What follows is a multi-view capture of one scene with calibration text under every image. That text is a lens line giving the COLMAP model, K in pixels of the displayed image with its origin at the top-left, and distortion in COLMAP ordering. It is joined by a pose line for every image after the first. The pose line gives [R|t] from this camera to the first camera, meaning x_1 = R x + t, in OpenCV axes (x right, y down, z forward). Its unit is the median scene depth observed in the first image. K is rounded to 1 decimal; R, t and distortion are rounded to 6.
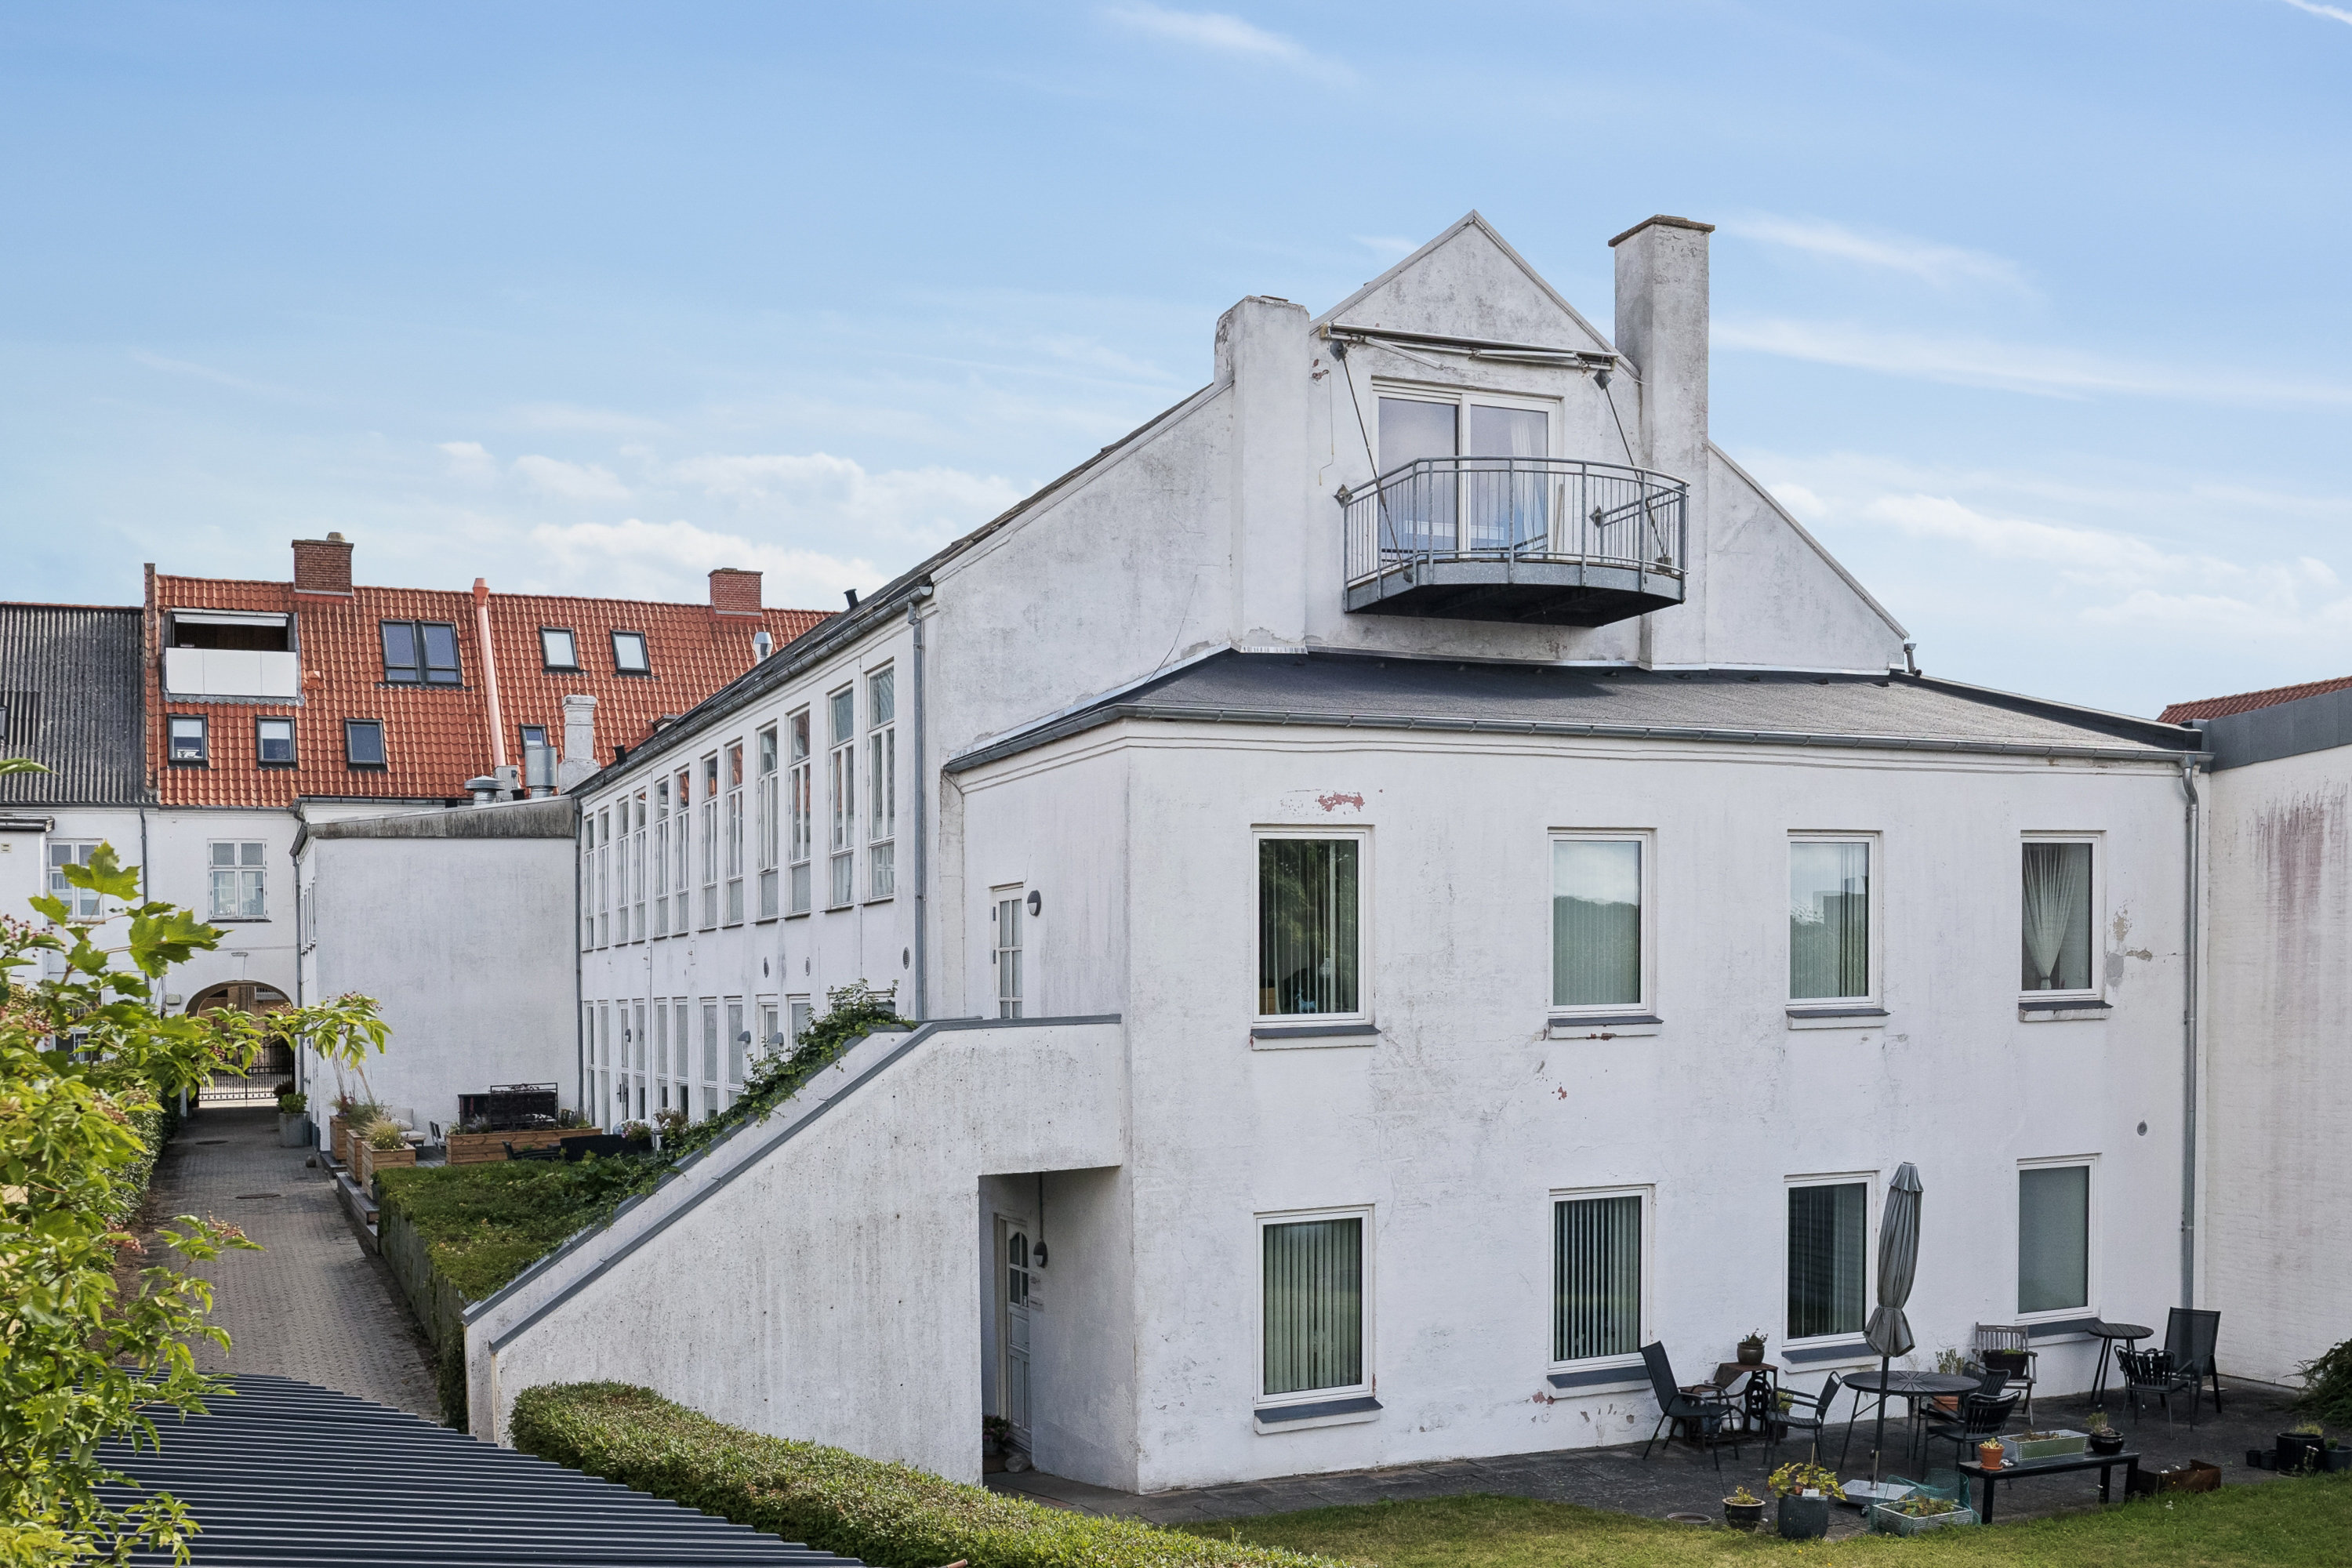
lens RADIAL K [[2144.9, 0, 1172.1], [0, 2144.9, 971.0], [0, 0, 1]] dist [-0.002107, -0.002713]
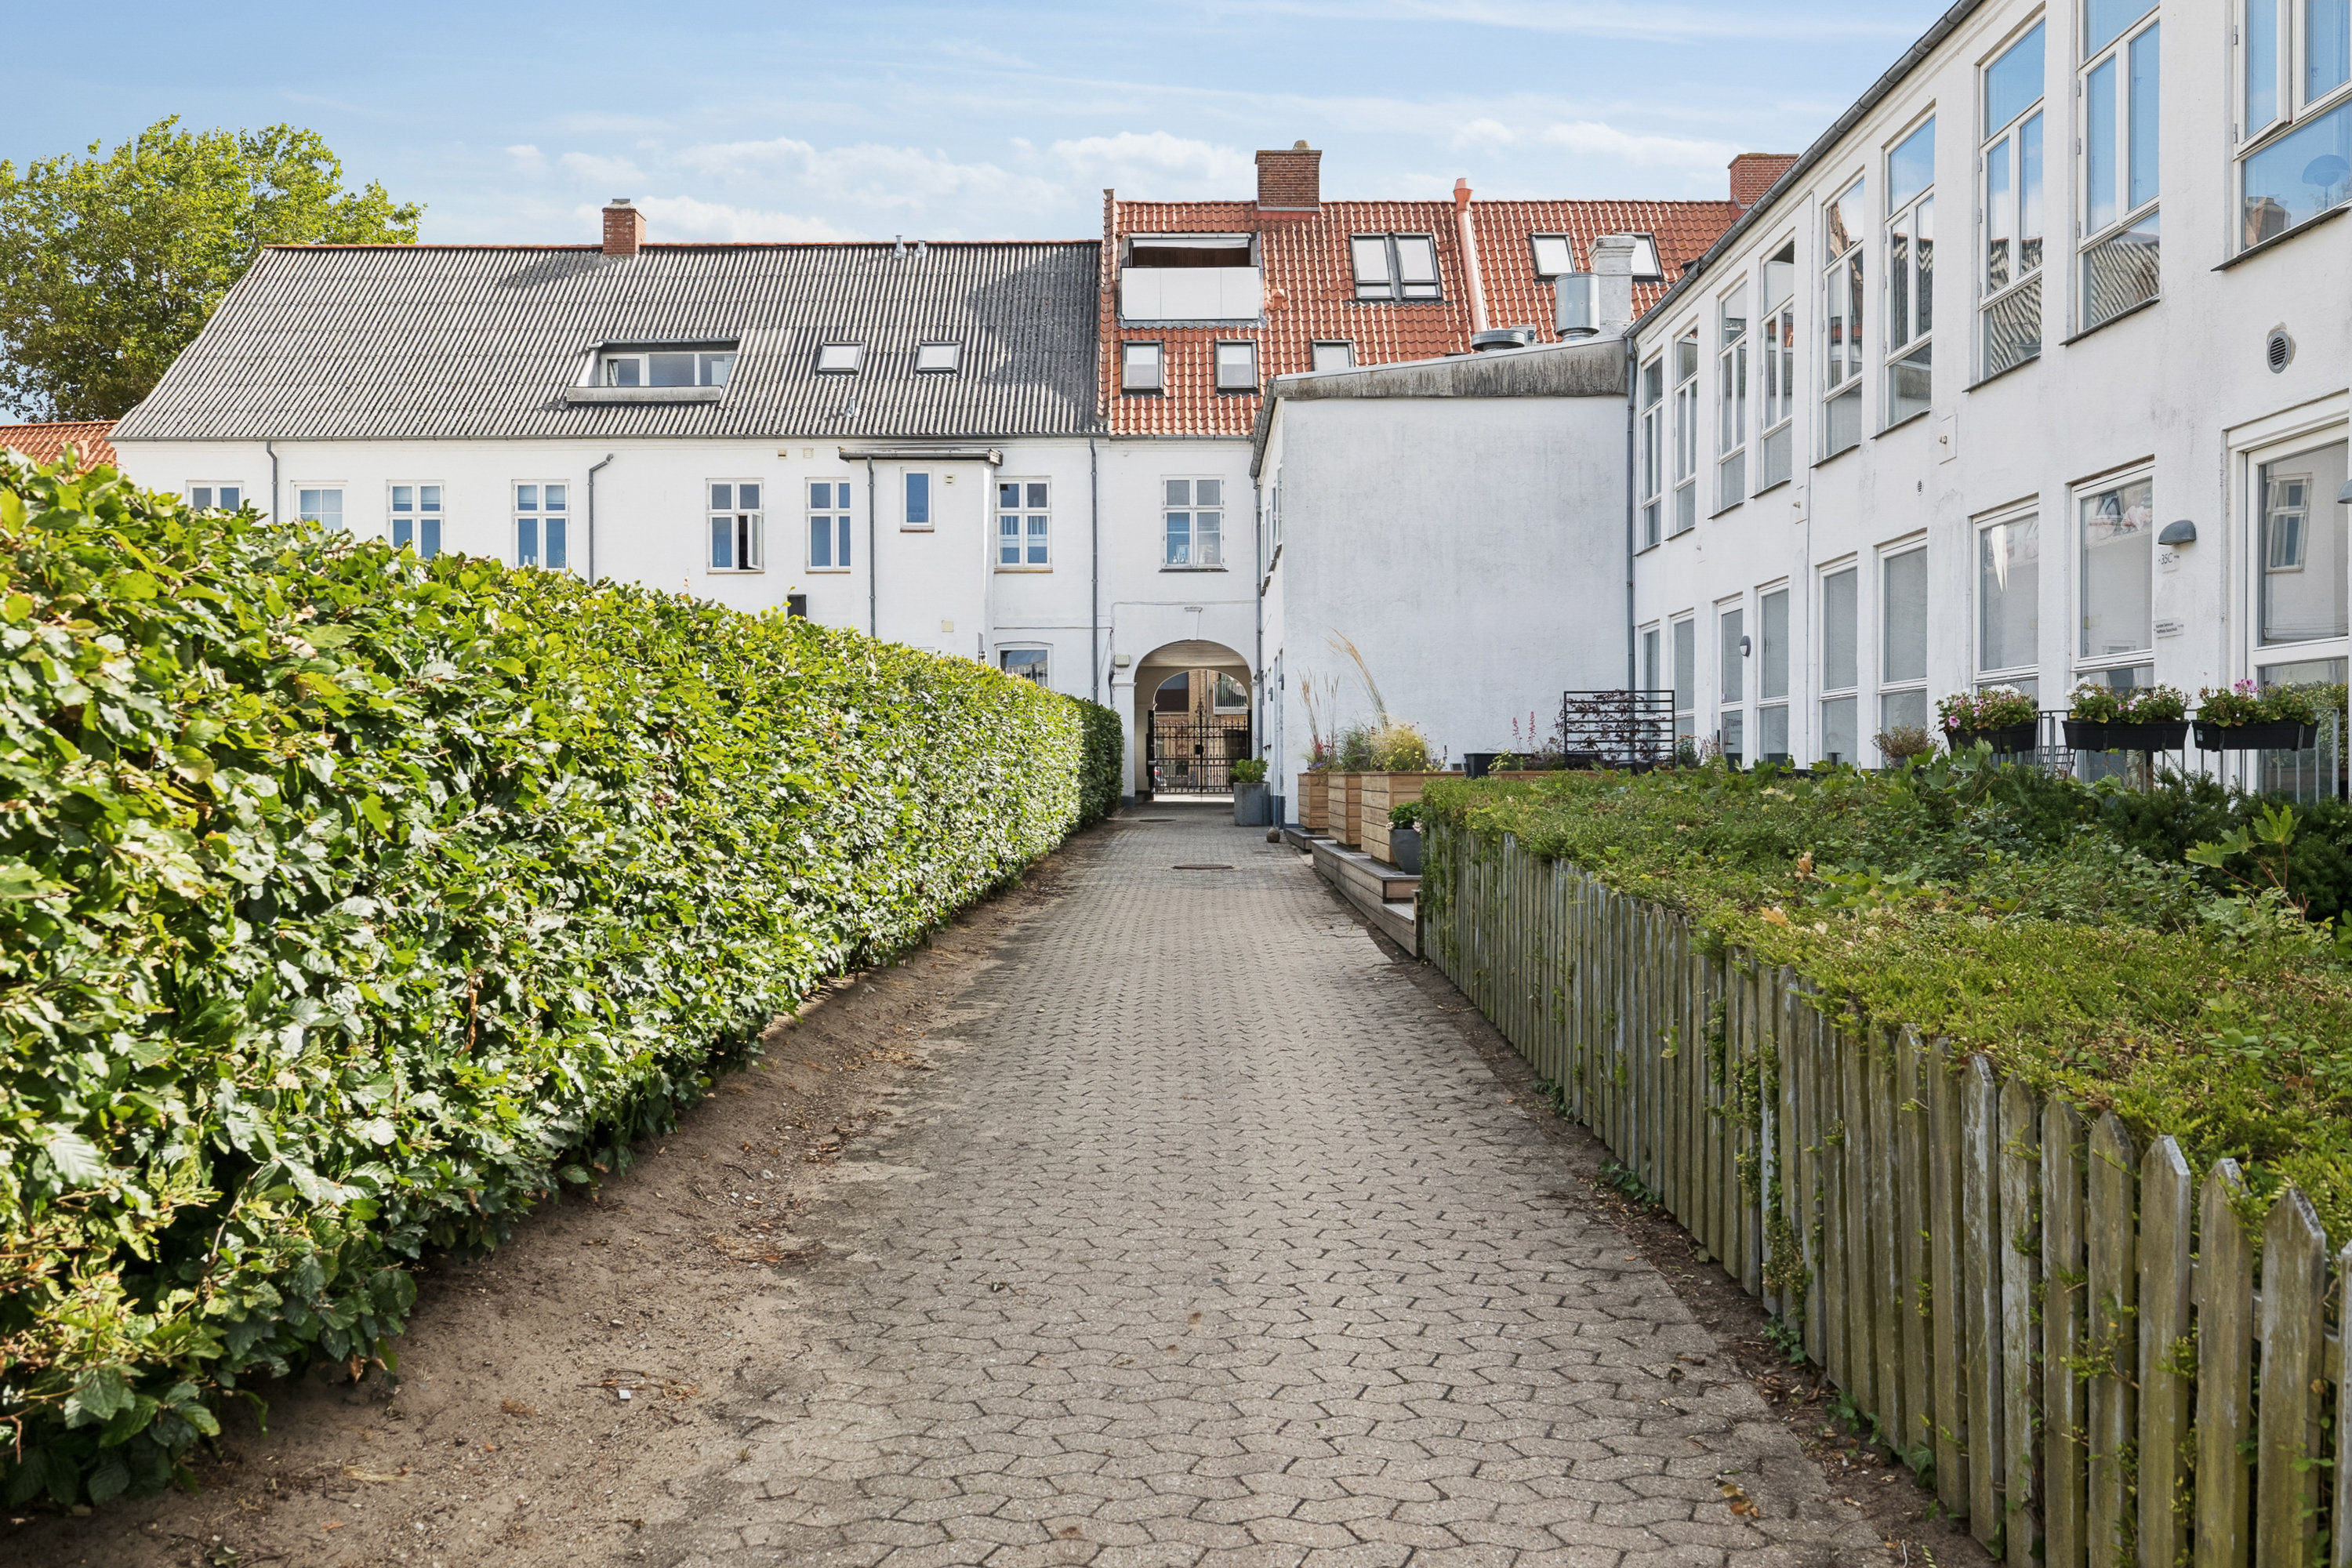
lens RADIAL K [[1682.0, 0, 1176.0], [0, 1682.0, 784.0], [0, 0, 1]] dist [0.003276, -0.000076]
pose [[0.908860, 0.015721, -0.416806, -0.160400], [-0.012702, 0.999869, 0.010014, 0.054946], [0.416908, -0.003807, 0.908941, 0.386603]]
